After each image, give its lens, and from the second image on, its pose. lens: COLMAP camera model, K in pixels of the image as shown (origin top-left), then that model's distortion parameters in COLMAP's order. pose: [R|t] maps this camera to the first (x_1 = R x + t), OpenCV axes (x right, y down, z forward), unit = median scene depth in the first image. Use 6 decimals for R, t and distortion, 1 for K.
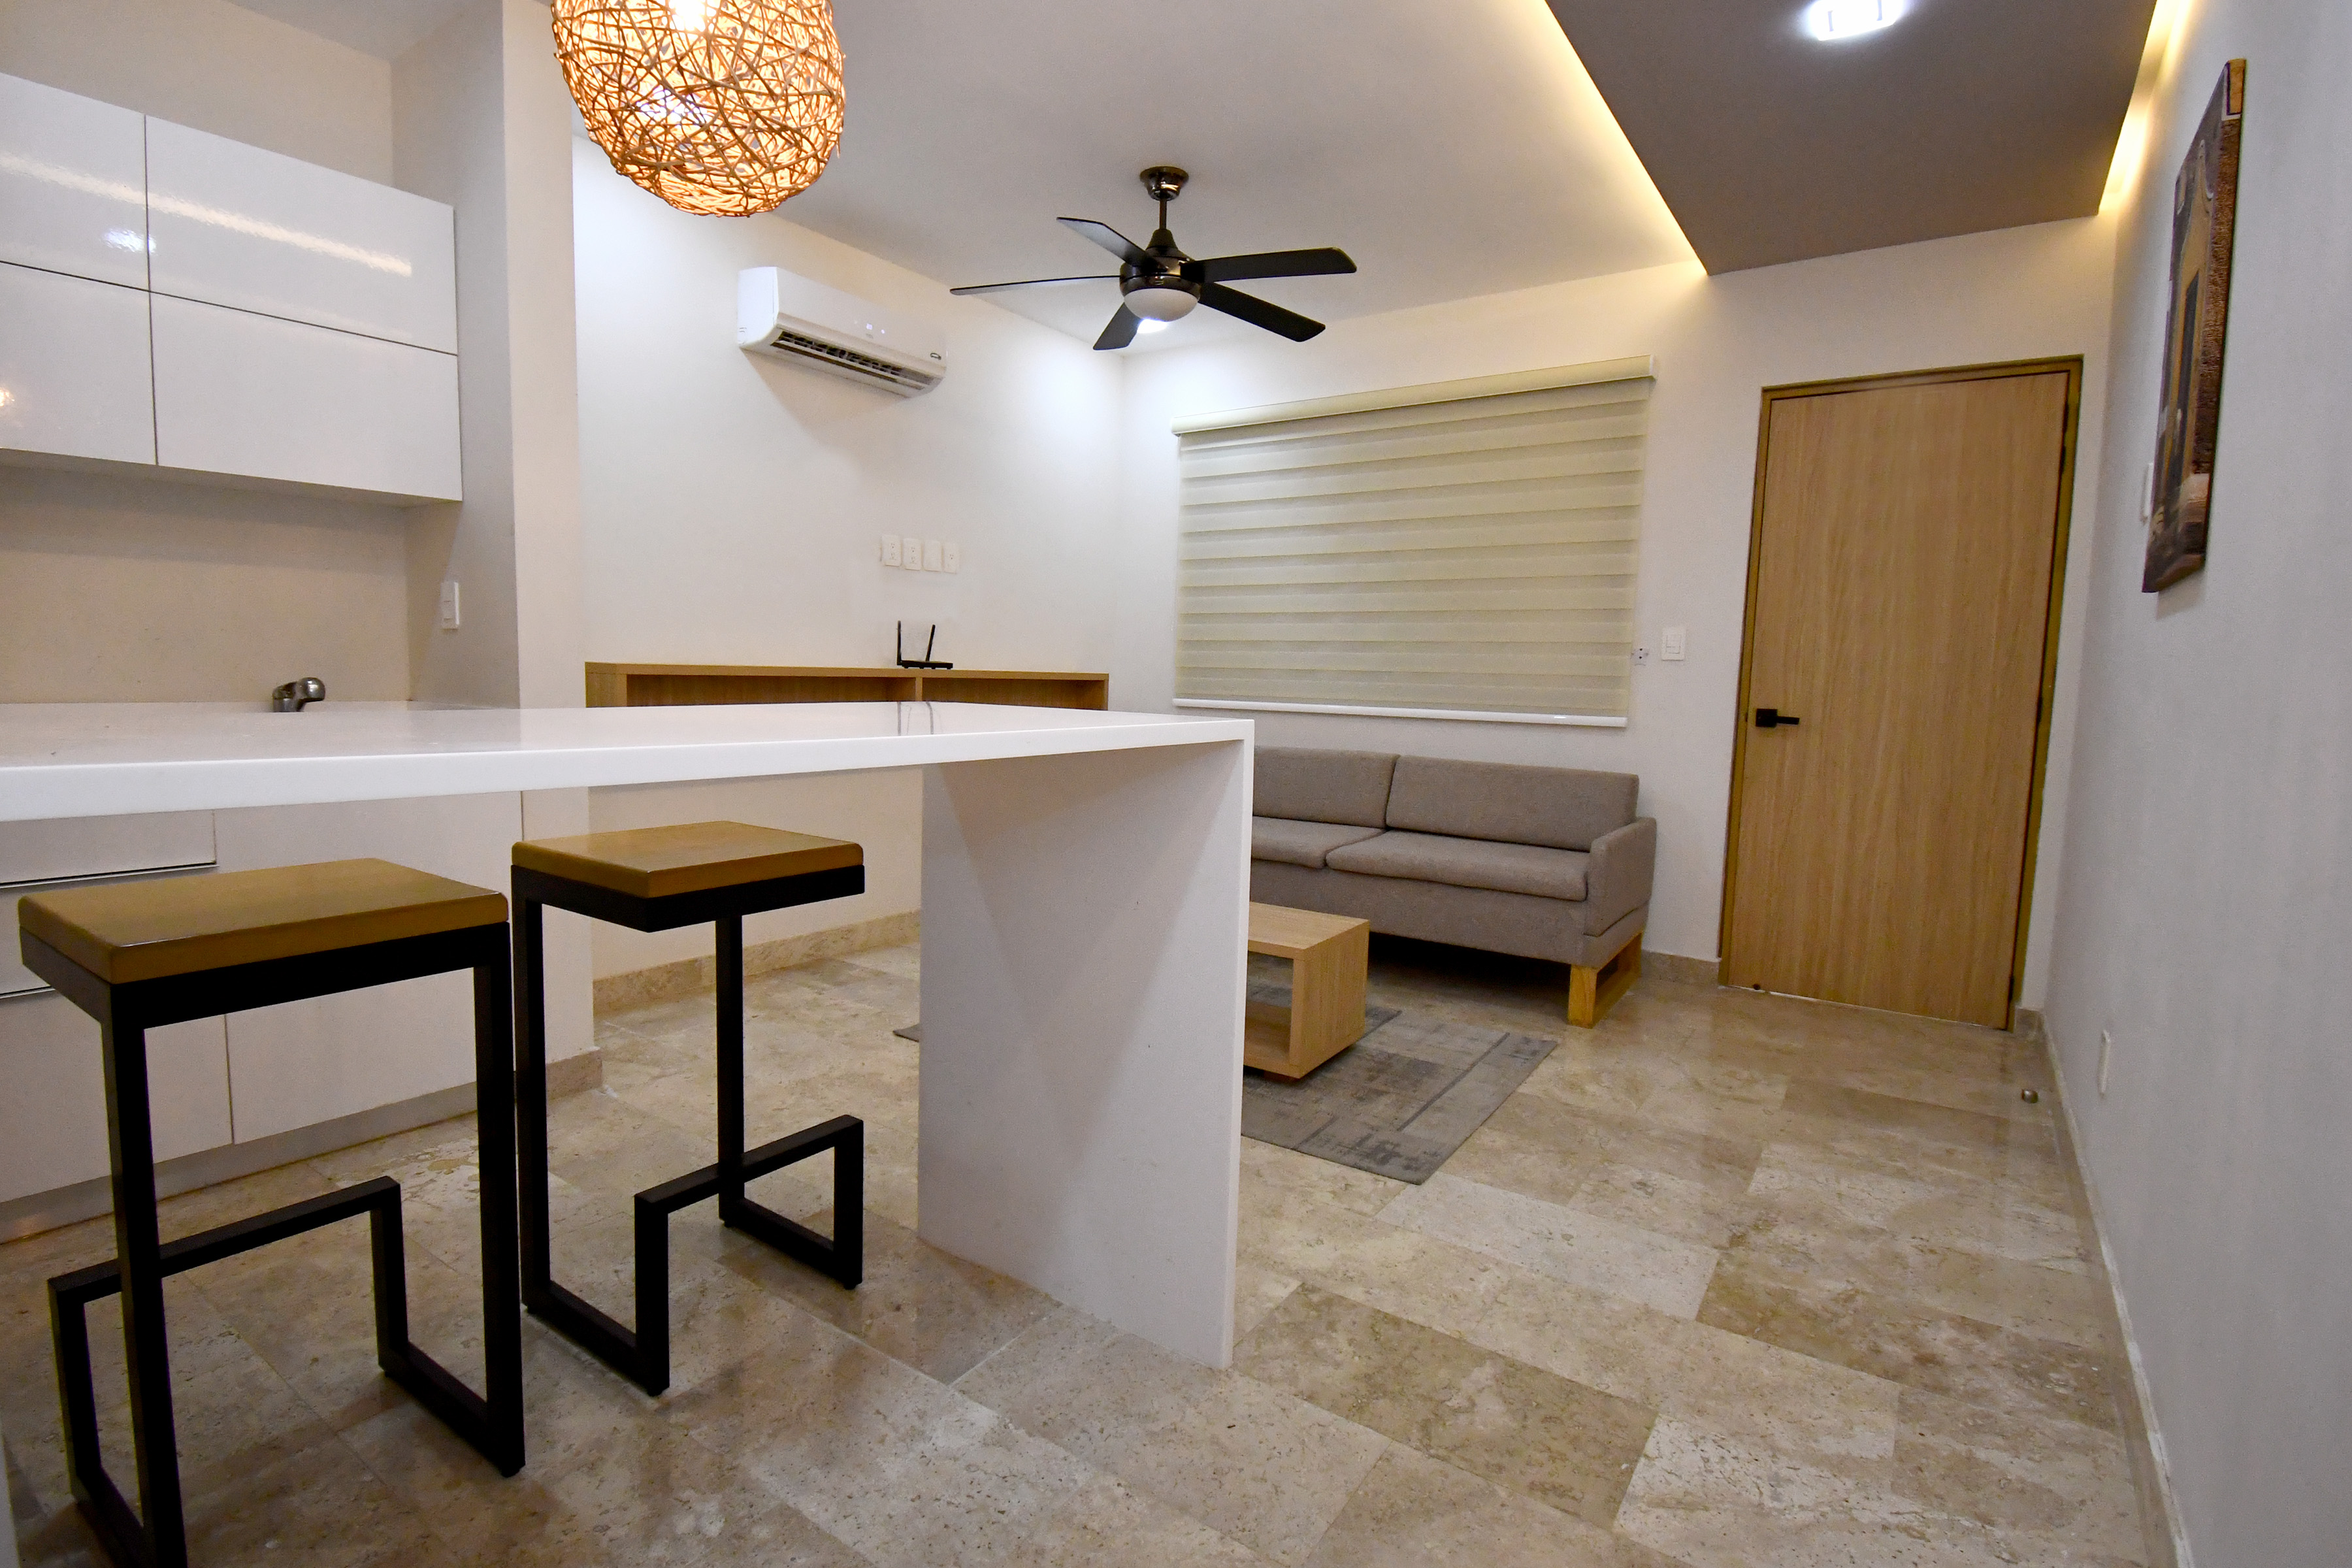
lens RADIAL K [[1130.2, 0, 1148.3], [0, 1130.2, 776.6], [0, 0, 1]] dist [0.020292, -0.026862]
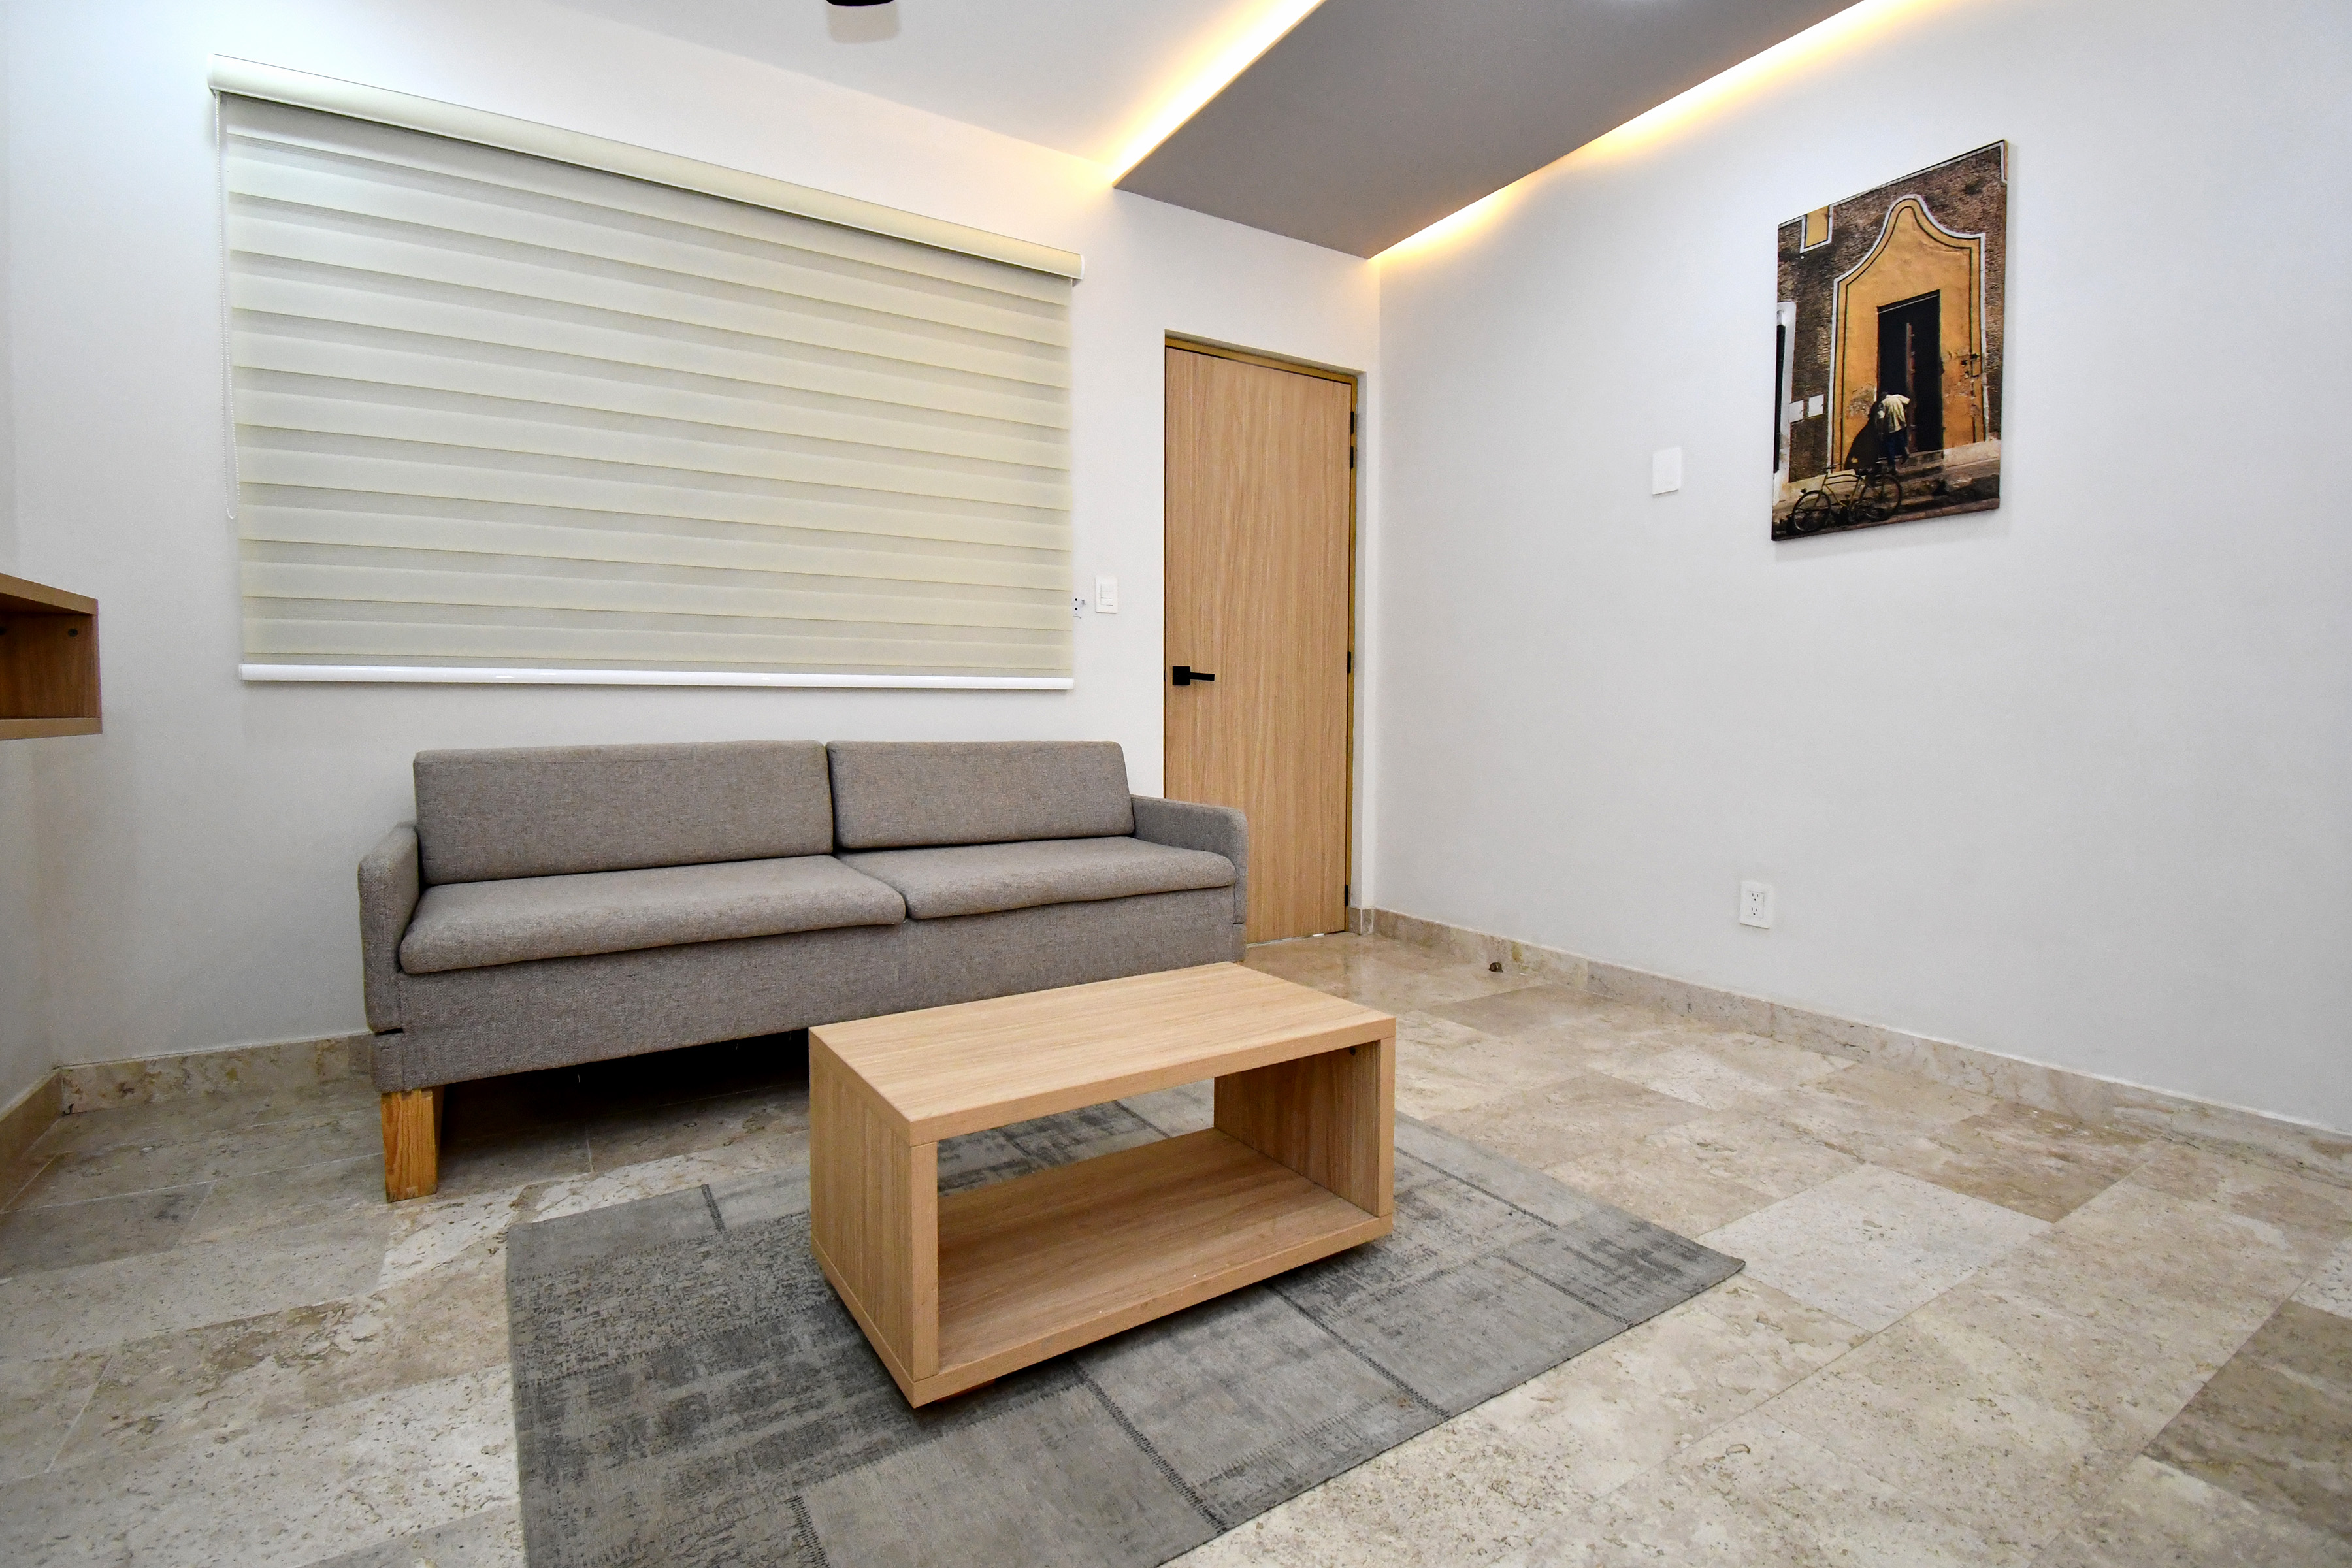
lens RADIAL K [[1066.5, 0, 1176.0], [0, 1066.5, 784.0], [0, 0, 1]] dist [0.015088, -0.024752]
pose [[0.398122, -0.090412, 0.912866, -0.329796], [0.096329, 0.993750, 0.056411, -0.011670], [-0.912261, 0.065477, 0.404343, 0.688075]]
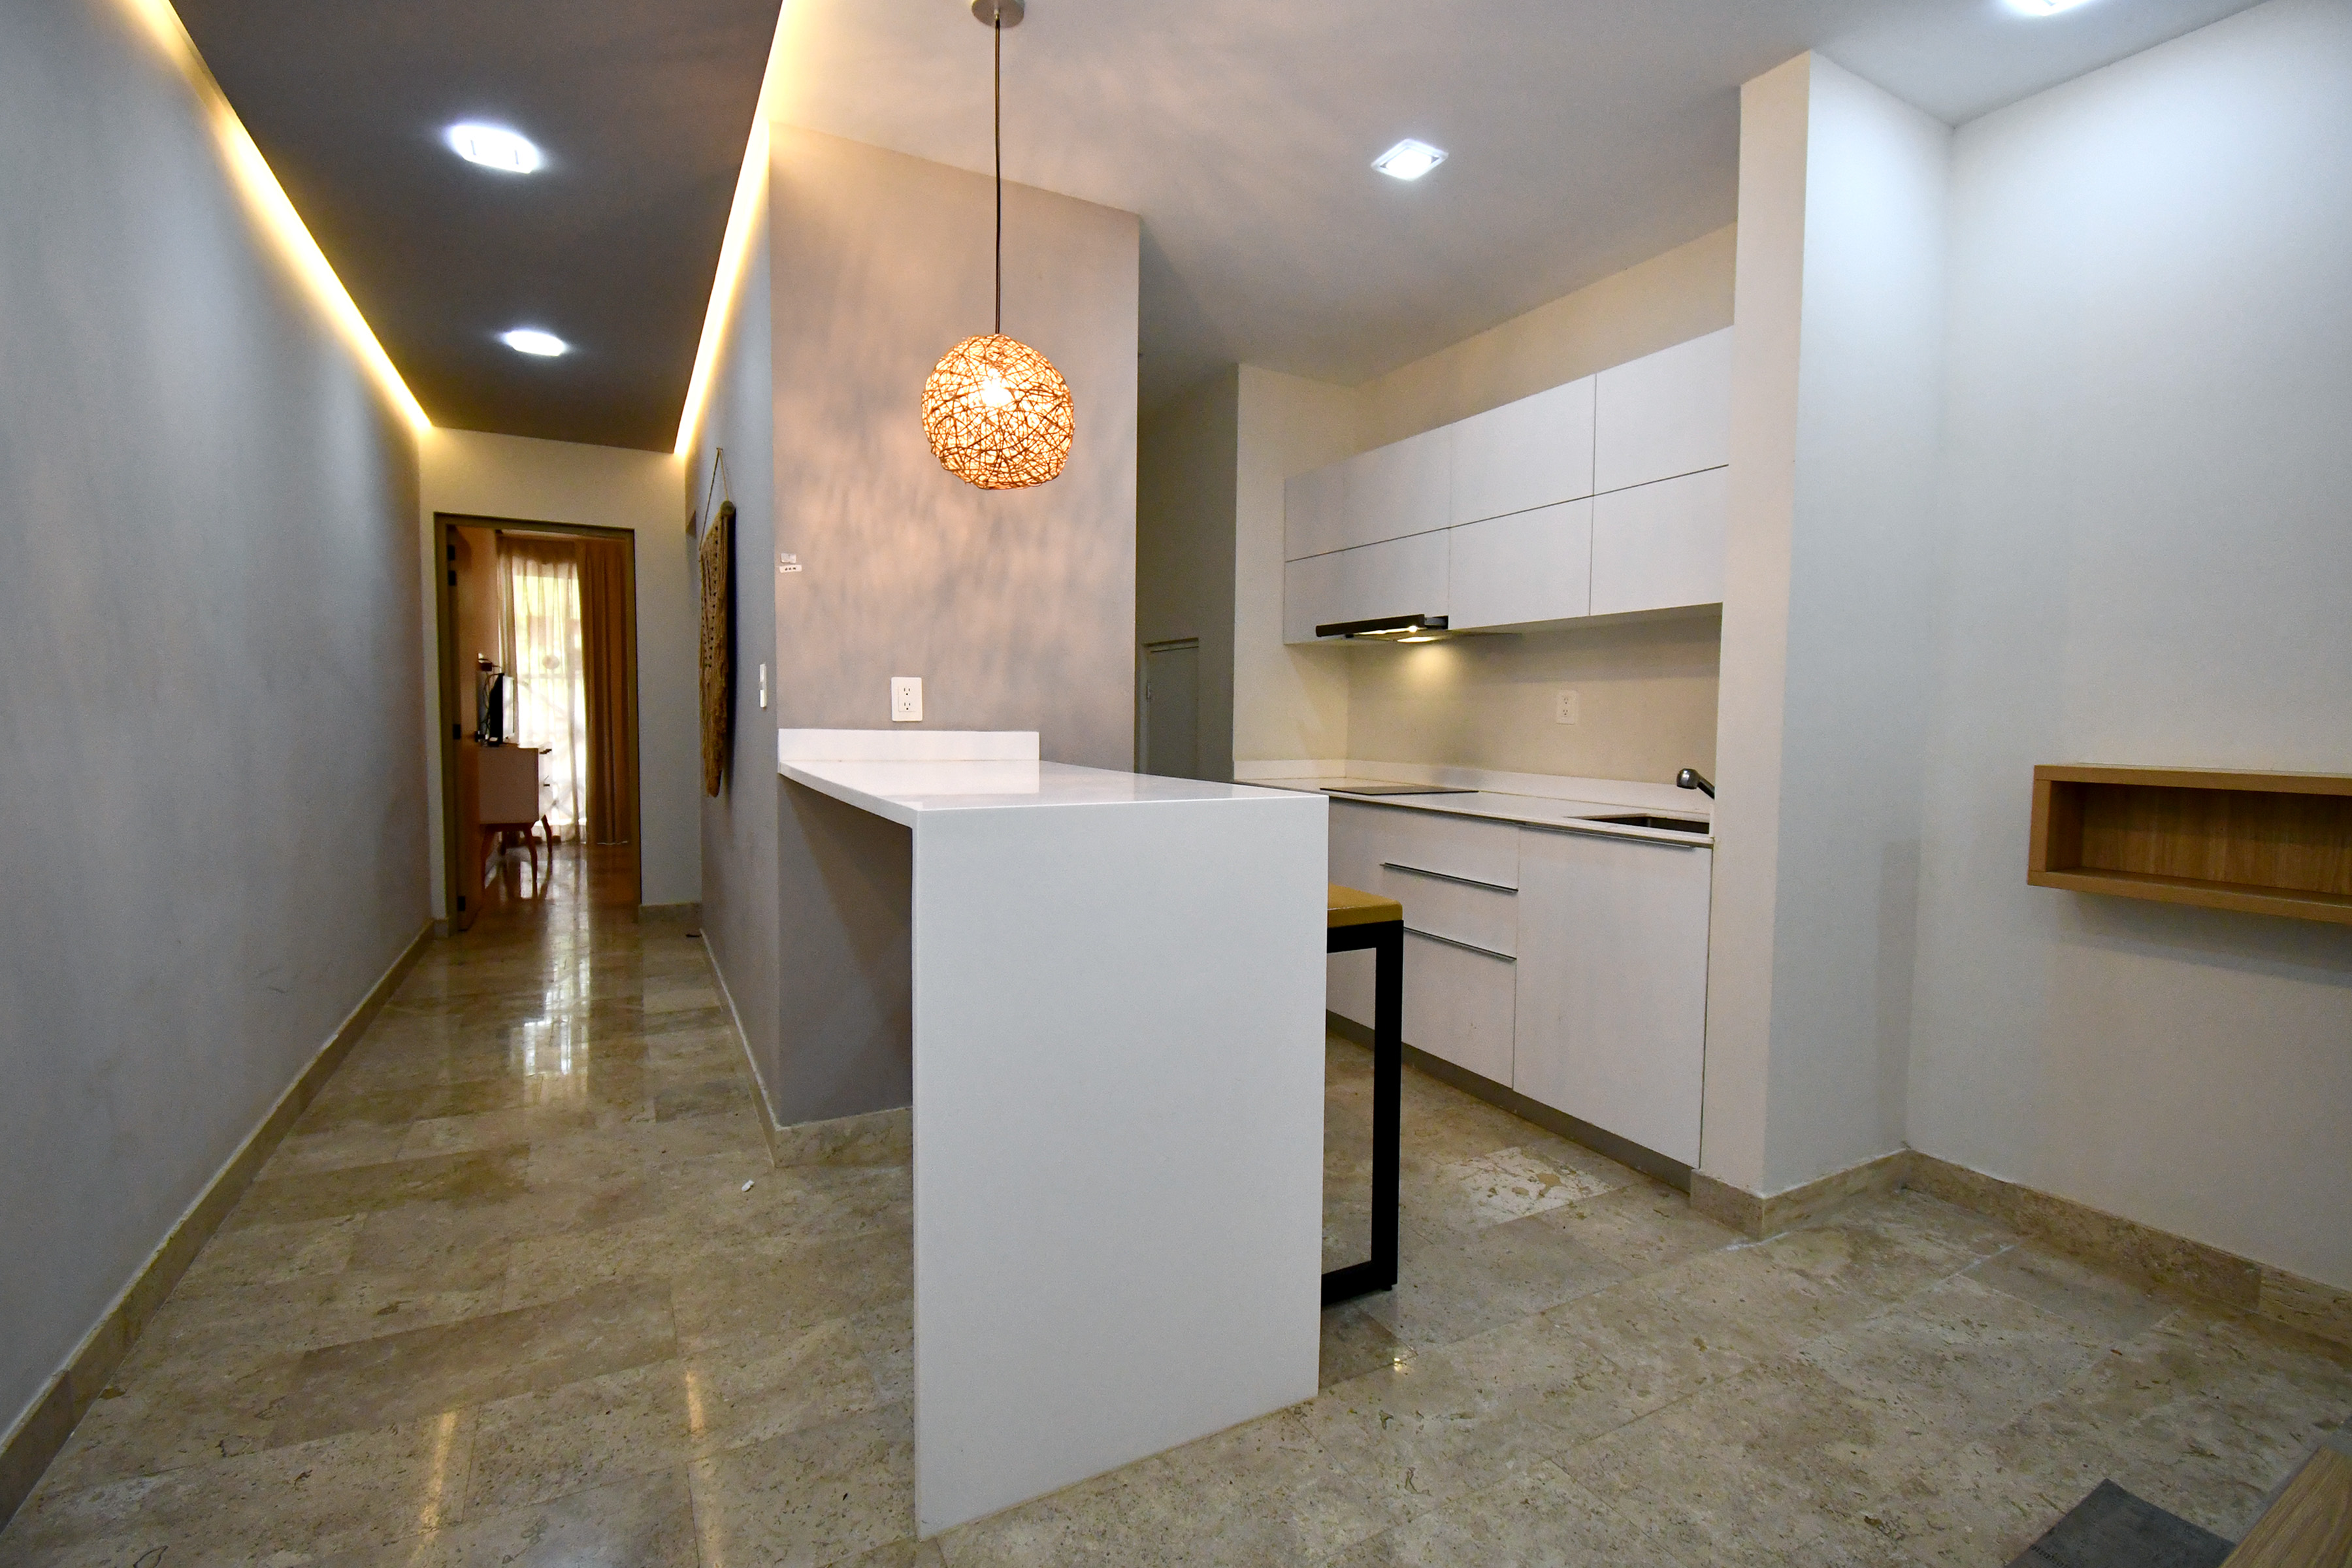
lens RADIAL K [[1048.3, 0, 1176.0], [0, 1048.3, 784.0], [0, 0, 1]] dist [0.015235, -0.021430]
pose [[-0.452520, 0.028606, -0.891295, 0.340886], [-0.105935, 0.990684, 0.085579, -0.077426], [0.885440, 0.133145, -0.445274, 0.715905]]
